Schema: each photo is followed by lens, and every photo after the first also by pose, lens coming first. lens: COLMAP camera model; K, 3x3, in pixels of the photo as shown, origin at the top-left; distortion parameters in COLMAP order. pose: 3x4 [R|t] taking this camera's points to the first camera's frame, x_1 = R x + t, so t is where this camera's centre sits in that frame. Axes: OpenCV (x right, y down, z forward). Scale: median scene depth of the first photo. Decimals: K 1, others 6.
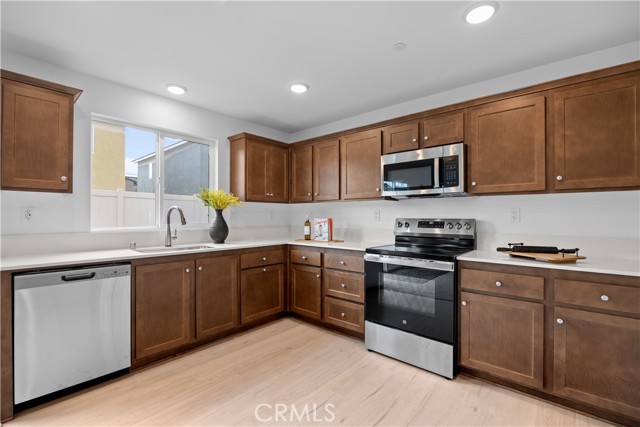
lens RADIAL K [[283.5, 0, 320.2], [0, 283.5, 215.3], [0, 0, 1]] dist [-0.010390, 0.000208]
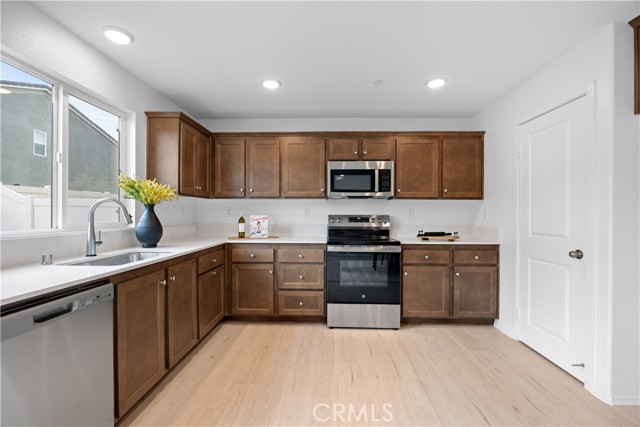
lens RADIAL K [[283.5, 0, 315.9], [0, 283.5, 213.6], [0, 0, 1]] dist [-0.010390, 0.000208]
pose [[0.778309, 0.000449, 0.627881, -0.616235], [-0.004363, 0.999979, 0.004693, -0.000129], [-0.627866, -0.006393, 0.778295, 0.133958]]
